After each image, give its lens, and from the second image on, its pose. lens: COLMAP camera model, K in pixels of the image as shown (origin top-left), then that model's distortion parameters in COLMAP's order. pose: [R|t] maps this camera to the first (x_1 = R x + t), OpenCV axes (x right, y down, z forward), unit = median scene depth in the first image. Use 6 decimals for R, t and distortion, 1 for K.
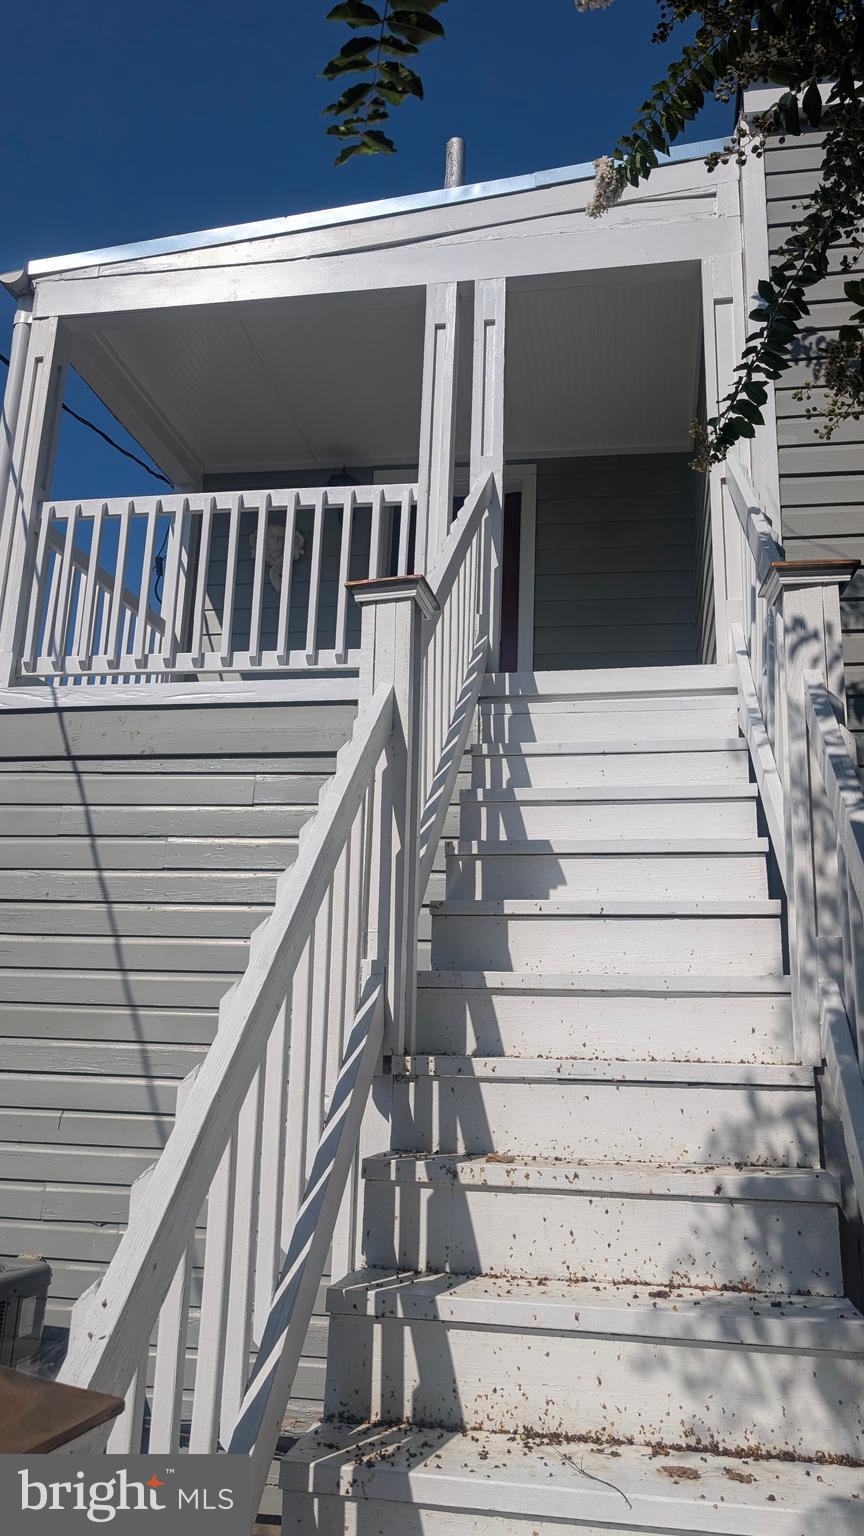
lens RADIAL K [[1121.2, 0, 433.2], [0, 1121.2, 757.2], [0, 0, 1]] dist [0.001780, -0.005479]
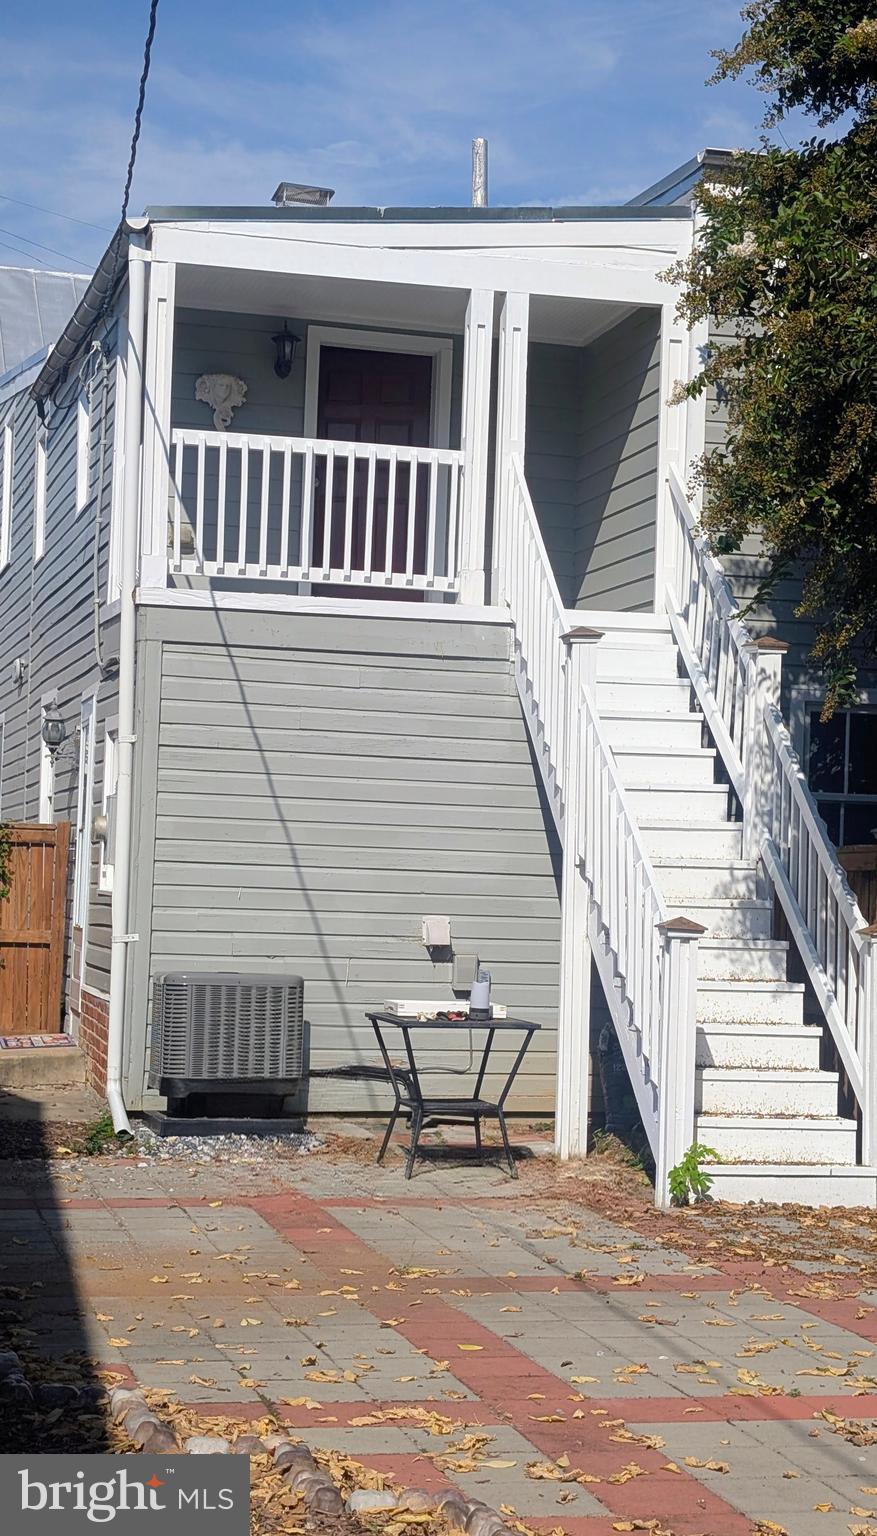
lens RADIAL K [[2413.0, 0, 440.1], [0, 2413.0, 784.4], [0, 0, 1]] dist [0.099630, 0.000000]
pose [[0.912441, 0.009356, 0.409102, -2.502528], [-0.108208, 0.969669, 0.219166, -0.991831], [-0.394643, -0.244244, 0.885778, -3.448678]]
